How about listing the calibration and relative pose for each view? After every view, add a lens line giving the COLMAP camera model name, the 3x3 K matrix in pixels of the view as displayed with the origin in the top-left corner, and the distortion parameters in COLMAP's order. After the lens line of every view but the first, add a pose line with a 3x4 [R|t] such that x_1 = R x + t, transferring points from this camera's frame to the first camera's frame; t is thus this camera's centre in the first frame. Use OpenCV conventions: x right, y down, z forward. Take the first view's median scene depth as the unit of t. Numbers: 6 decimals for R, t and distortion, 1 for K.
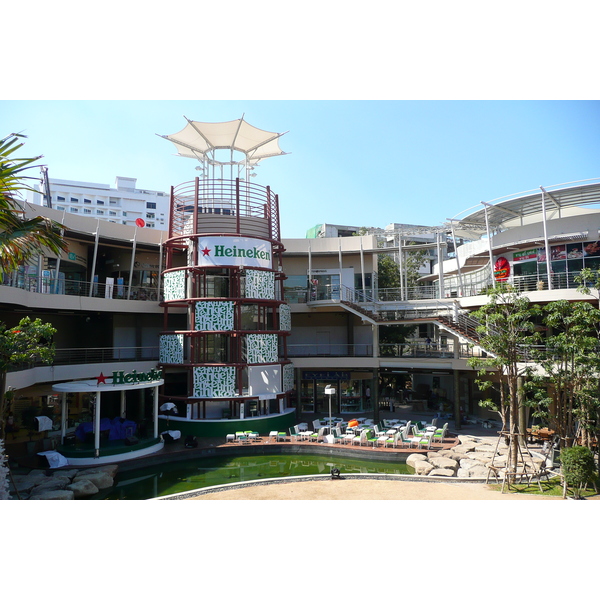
lens RADIAL K [[493.5, 0, 300.0], [0, 493.5, 300.0], [0, 0, 1]] dist [0.003387, -0.001780]
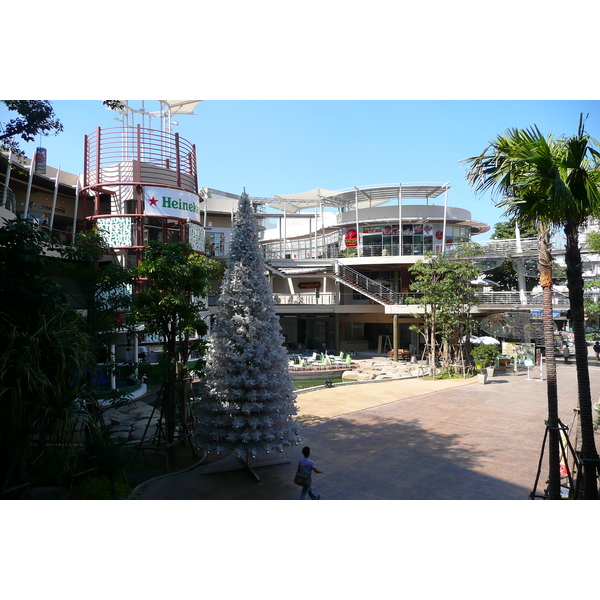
lens RADIAL K [[493.5, 0, 300.0], [0, 493.5, 300.0], [0, 0, 1]] dist [0.003387, -0.001780]
pose [[0.826421, 0.000450, 0.563053, -0.514080], [-0.040817, 0.997417, 0.059112, 0.033105], [-0.561572, -0.071833, 0.824304, -0.031078]]
